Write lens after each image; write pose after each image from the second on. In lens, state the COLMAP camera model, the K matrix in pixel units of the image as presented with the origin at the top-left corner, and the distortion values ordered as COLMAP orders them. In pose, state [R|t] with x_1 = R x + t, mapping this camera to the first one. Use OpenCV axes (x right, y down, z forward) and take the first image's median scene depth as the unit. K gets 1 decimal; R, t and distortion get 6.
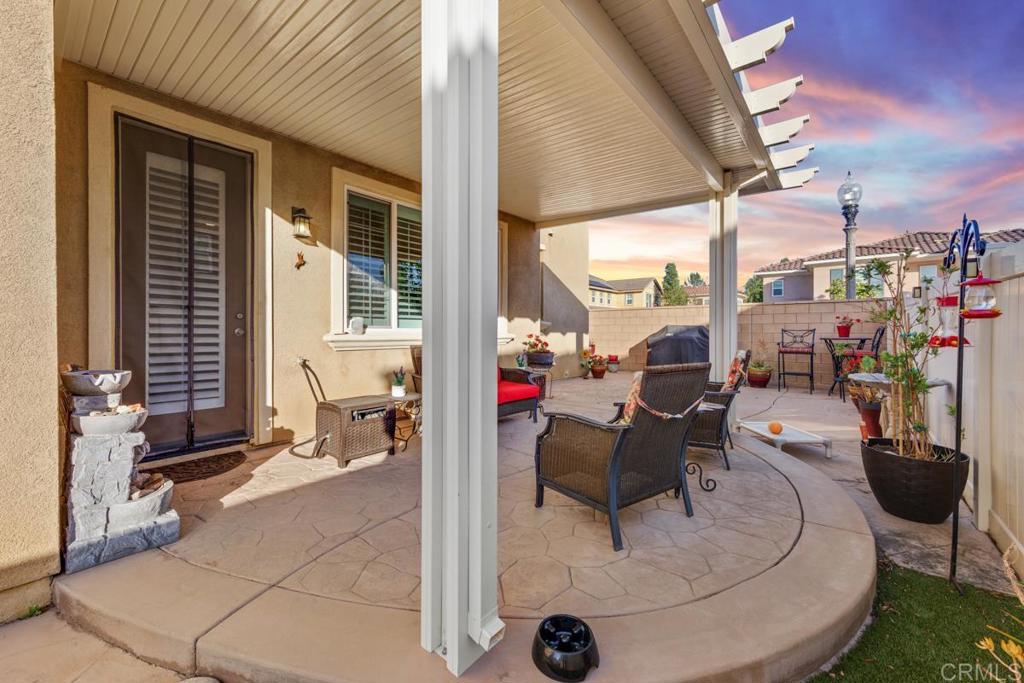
lens RADIAL K [[411.4, 0, 510.9], [0, 411.4, 337.4], [0, 0, 1]] dist [0.000668, -0.000001]
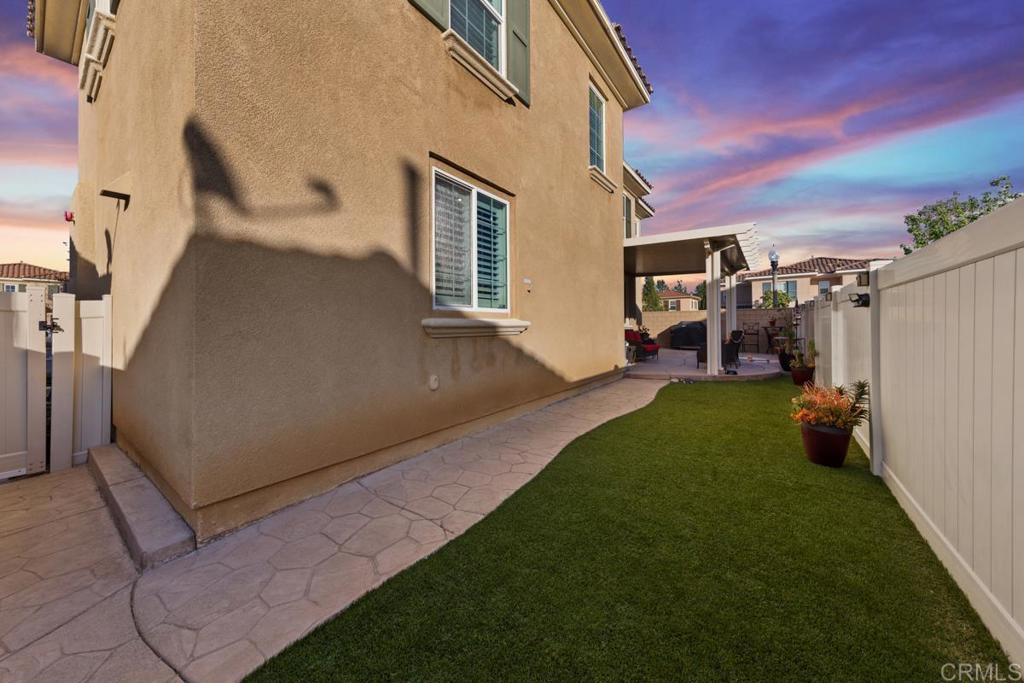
lens RADIAL K [[353.4, 0, 521.7], [0, 353.4, 325.9], [0, 0, 1]] dist [-0.000185, 0.000005]
pose [[0.997979, -0.006058, 0.063248, -0.424527], [0.007275, 0.999792, -0.019032, 0.016419], [-0.063119, 0.019453, 0.997816, -0.524616]]
